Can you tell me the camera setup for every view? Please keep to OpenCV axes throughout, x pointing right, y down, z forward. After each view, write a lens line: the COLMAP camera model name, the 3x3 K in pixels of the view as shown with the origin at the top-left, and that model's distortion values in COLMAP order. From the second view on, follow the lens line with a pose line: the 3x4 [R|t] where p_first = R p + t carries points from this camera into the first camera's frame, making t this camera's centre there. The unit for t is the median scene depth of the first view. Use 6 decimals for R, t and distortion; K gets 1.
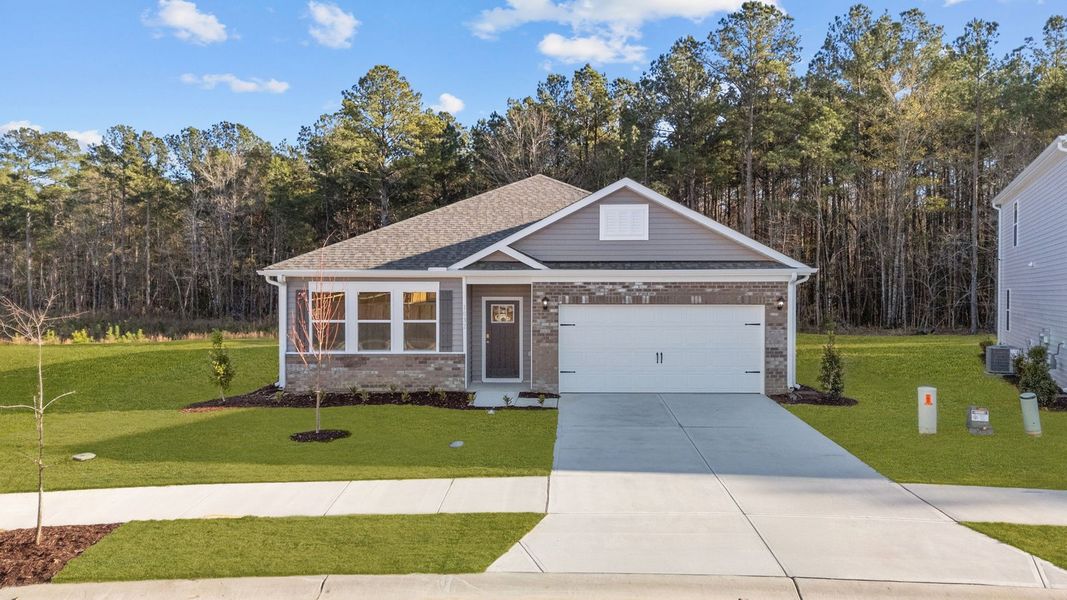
lens RADIAL K [[776.3, 0, 534.3], [0, 776.3, 294.9], [0, 0, 1]] dist [0.115734, -0.001619]
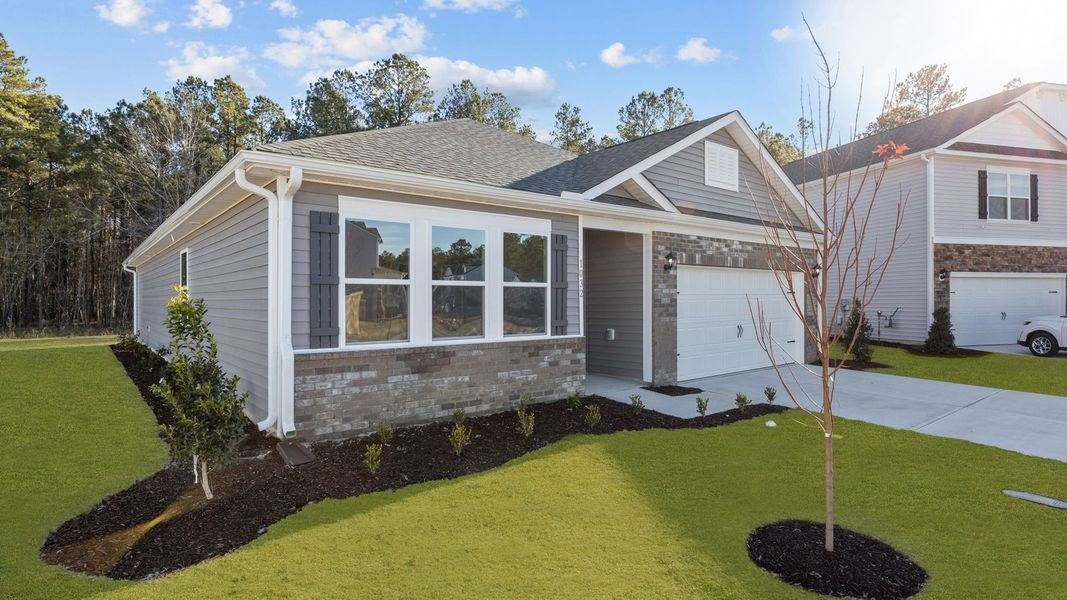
lens RADIAL K [[561.0, 0, 533.5], [0, 561.0, 300.0], [0, 0, 1]] dist [-0.008298, 0.000302]
pose [[0.768811, -0.003230, 0.639468, -0.413471], [0.005349, 0.999985, -0.001380, 0.046256], [-0.639454, 0.004481, 0.768816, 0.676305]]
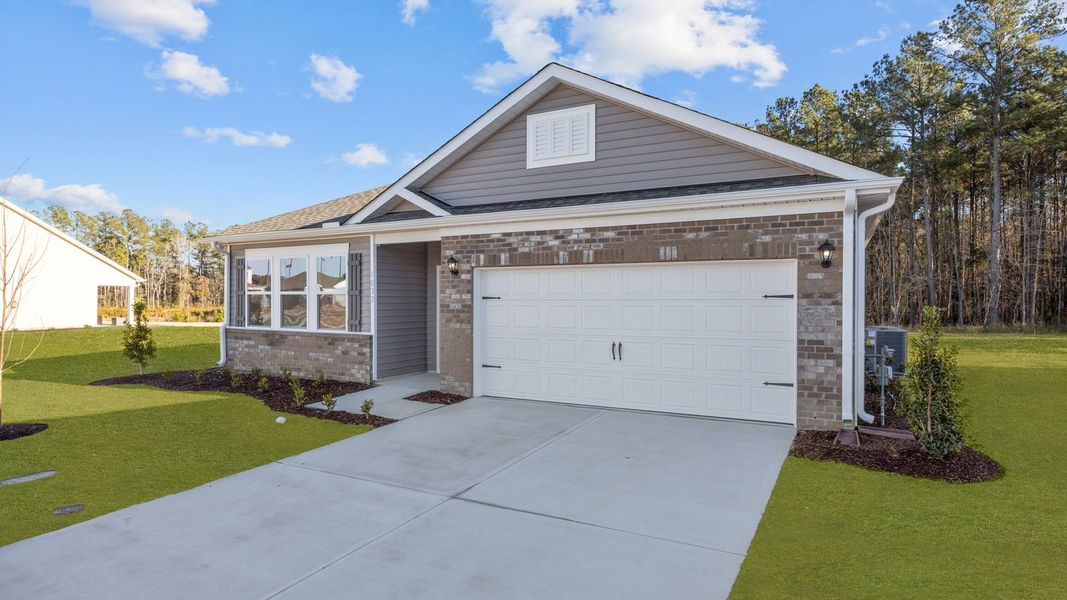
lens RADIAL K [[561.0, 0, 533.5], [0, 561.0, 300.0], [0, 0, 1]] dist [-0.008298, 0.000302]
pose [[0.888962, 0.002693, -0.457973, 0.307892], [-0.006145, 0.999963, -0.006048, 0.043679], [0.457940, 0.008190, 0.888945, 0.581219]]
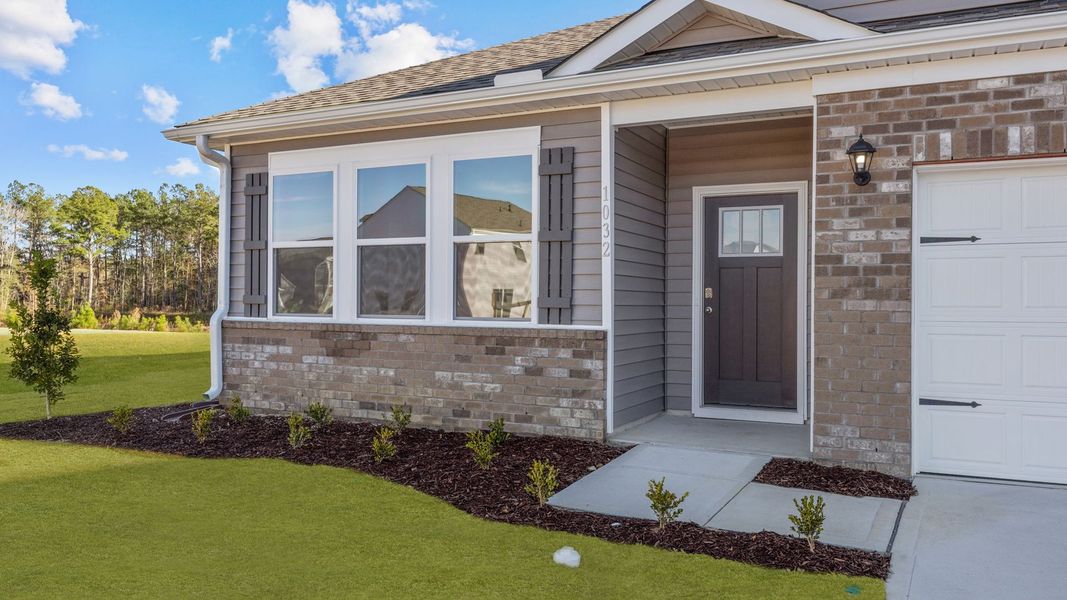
lens RADIAL K [[803.8, 0, 533.5], [0, 803.8, 300.0], [0, 0, 1]] dist [-0.002644, -0.001593]
pose [[0.901558, 0.006067, -0.432615, 0.033726], [-0.012082, 0.999865, -0.011156, 0.066995], [0.432489, 0.015285, 0.901510, 0.672283]]
